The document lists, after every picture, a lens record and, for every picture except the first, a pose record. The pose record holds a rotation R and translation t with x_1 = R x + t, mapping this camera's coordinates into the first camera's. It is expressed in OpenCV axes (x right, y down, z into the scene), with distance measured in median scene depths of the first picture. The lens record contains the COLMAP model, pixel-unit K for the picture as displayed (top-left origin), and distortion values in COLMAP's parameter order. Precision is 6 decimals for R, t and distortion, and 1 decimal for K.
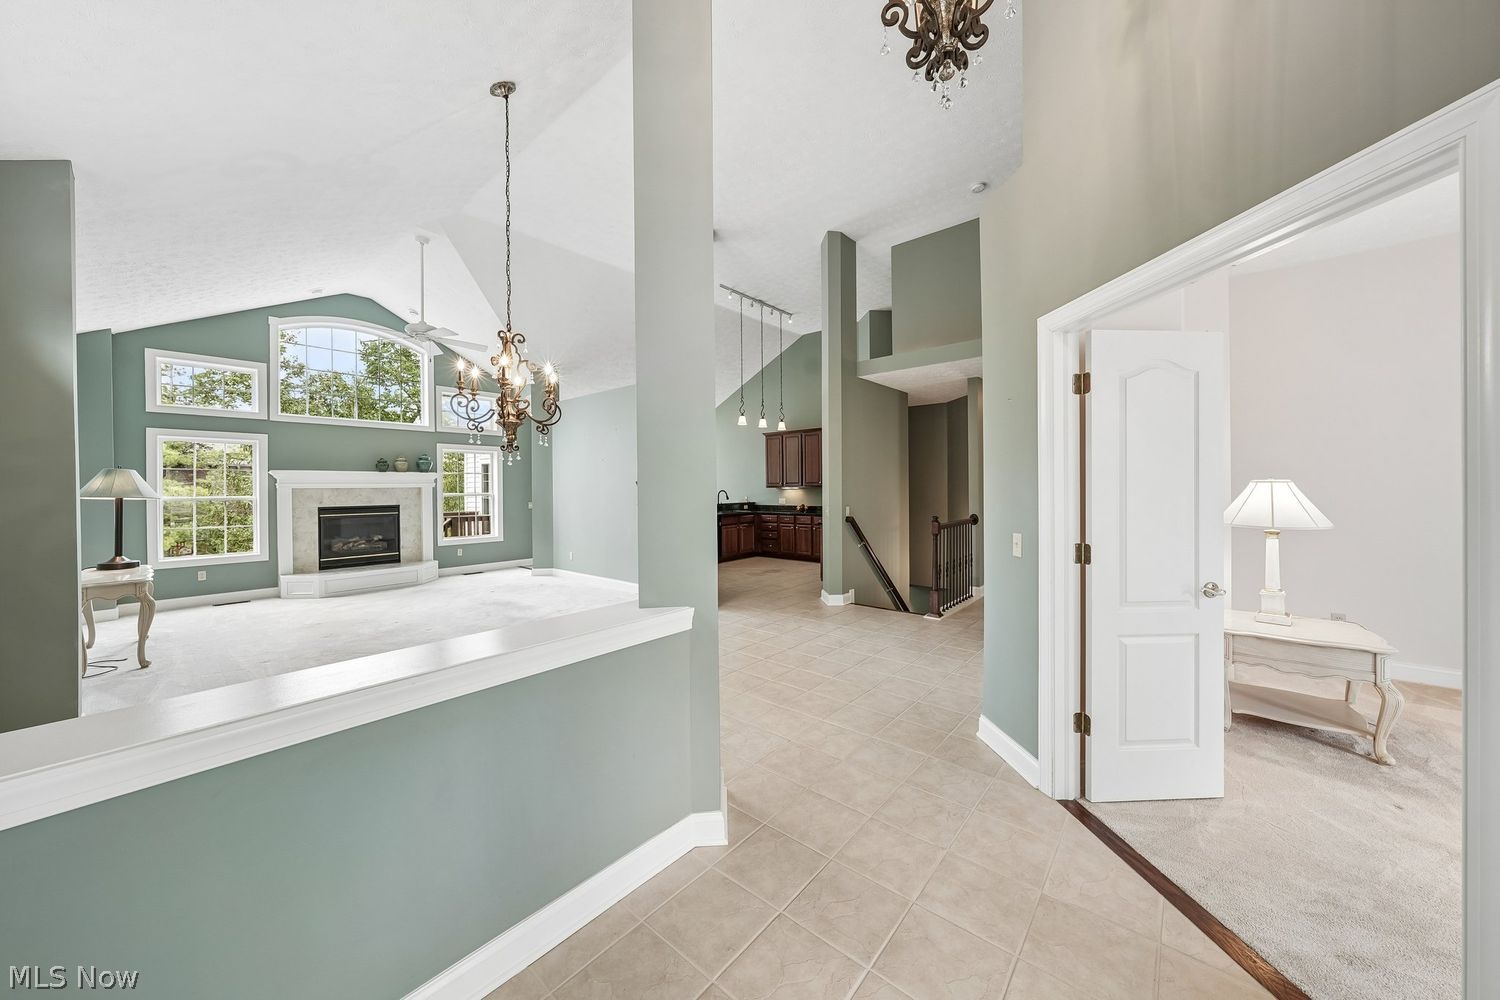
lens RADIAL K [[517.6, 0, 744.1], [0, 517.6, 492.3], [0, 0, 1]] dist [-0.001558, -0.000025]
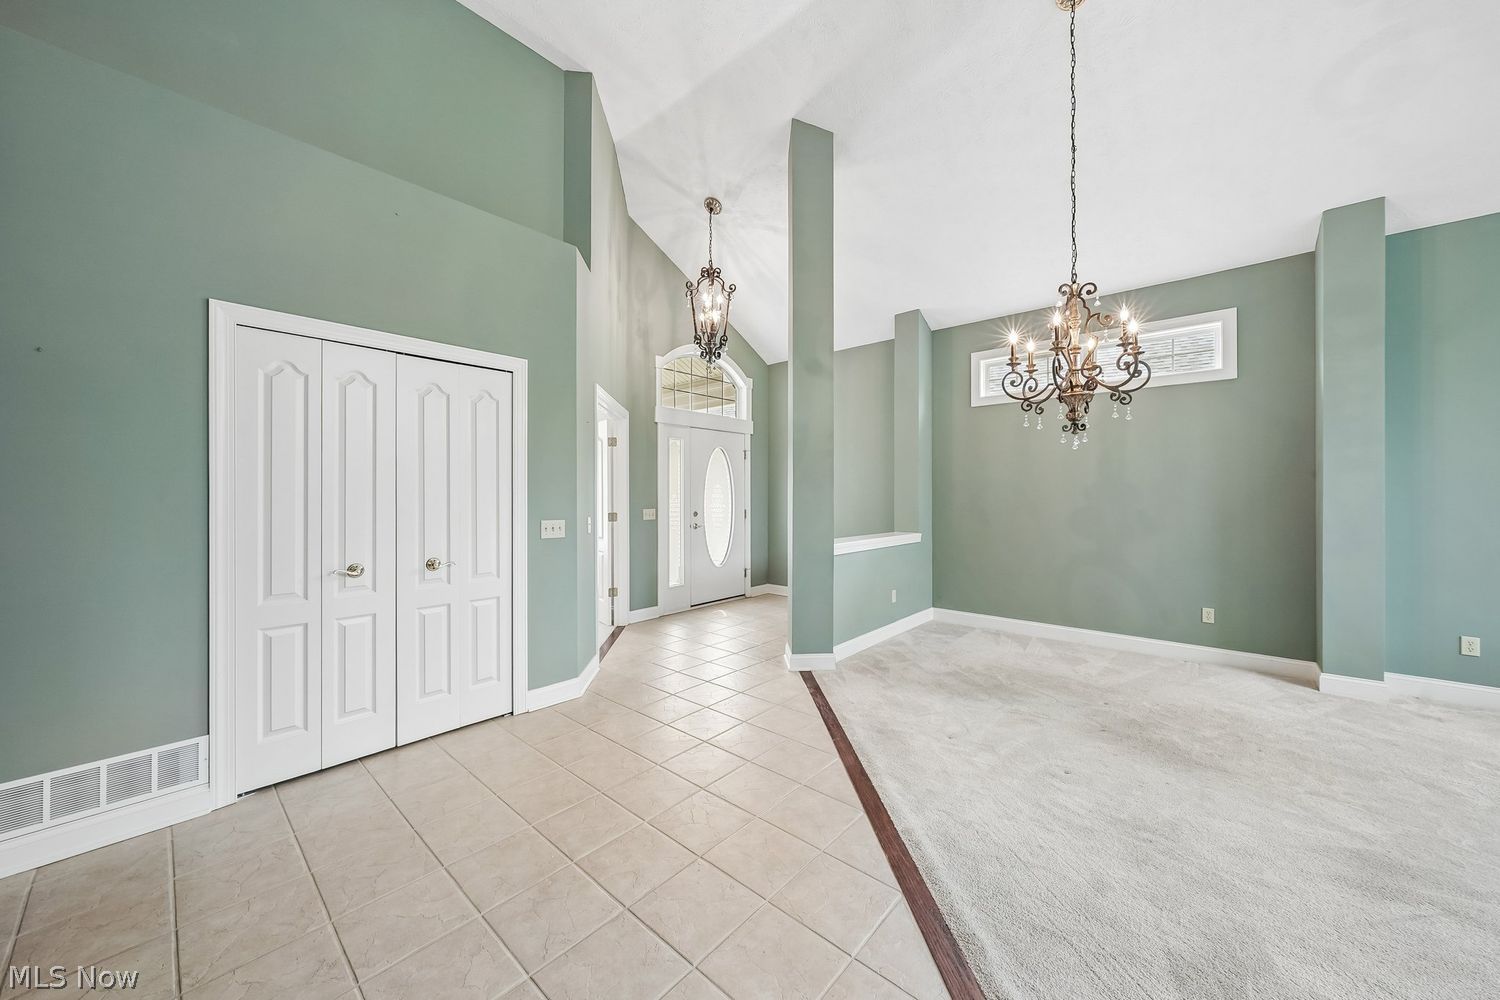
lens RADIAL K [[529.6, 0, 753.0], [0, 529.6, 493.8], [0, 0, 1]] dist [-0.000102, 0.000074]
pose [[-0.999943, 0.008823, 0.006051, 0.019029], [0.008858, 0.999944, 0.005782, 0.003272], [-0.006000, 0.005835, -0.999965, 0.815486]]
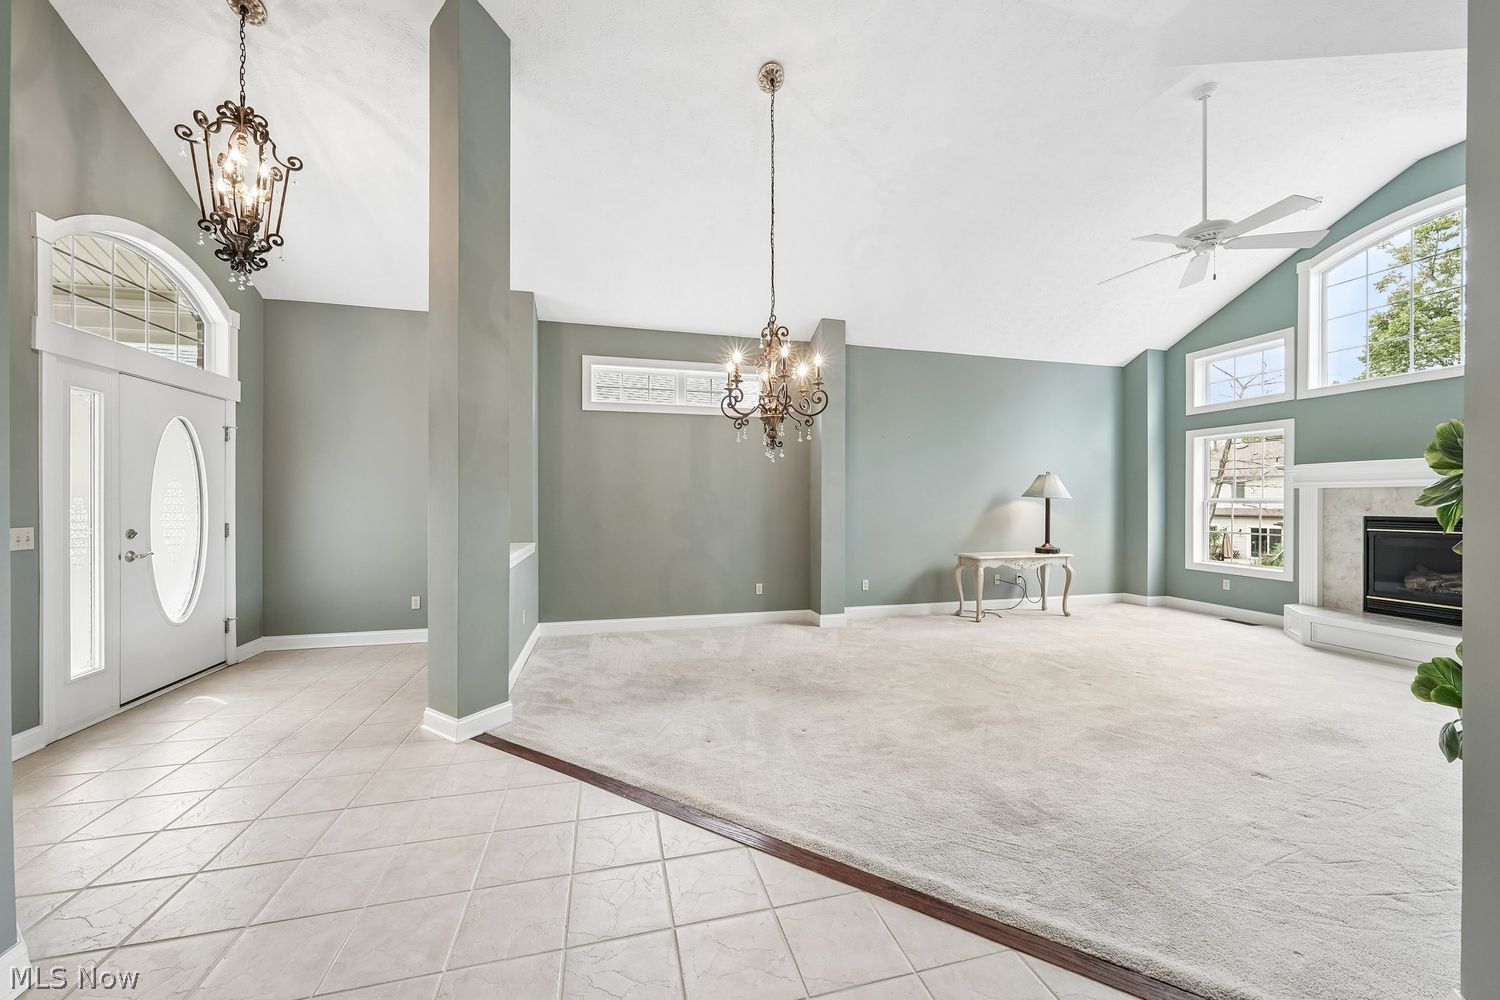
lens RADIAL K [[532.1, 0, 740.0], [0, 532.1, 499.9], [0, 0, 1]] dist [-0.002112, -0.000061]
pose [[-0.575859, 0.006404, -0.817524, 0.175551], [-0.003241, 0.999944, 0.010116, 0.003571], [0.817543, 0.008476, -0.575806, 0.678942]]
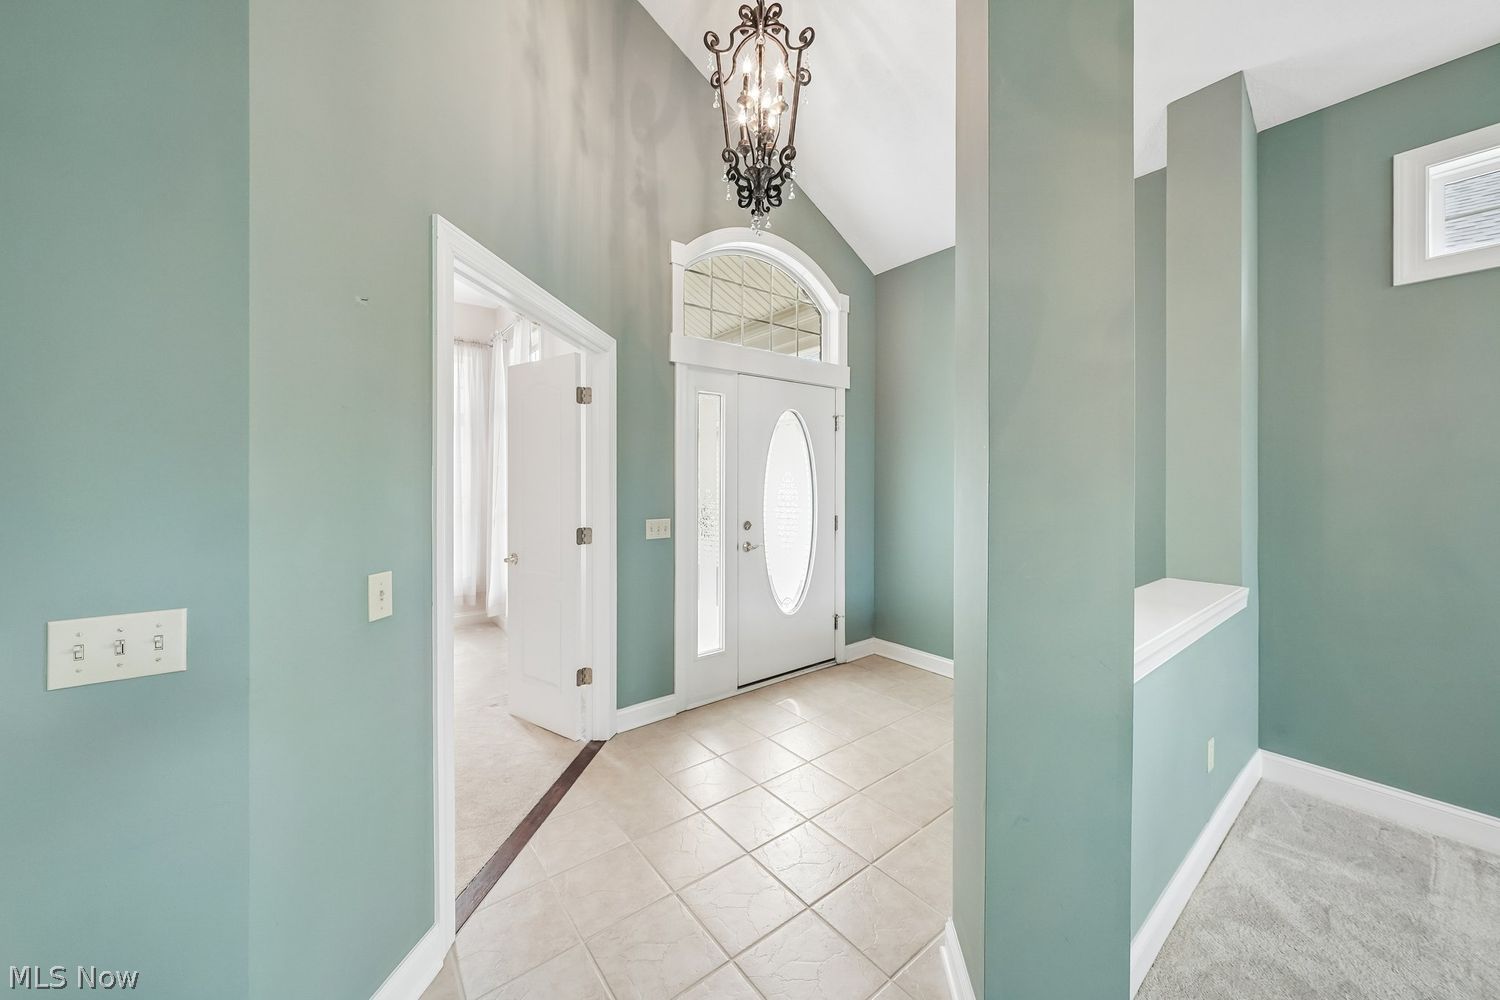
lens RADIAL K [[531.1, 0, 741.6], [0, 531.1, 479.7], [0, 0, 1]] dist [-0.000277, 0.000159]
pose [[-0.980172, 0.006598, 0.198037, 0.024521], [0.007682, 0.999959, 0.004704, -0.003938], [-0.197998, 0.006132, -0.980183, 0.473735]]
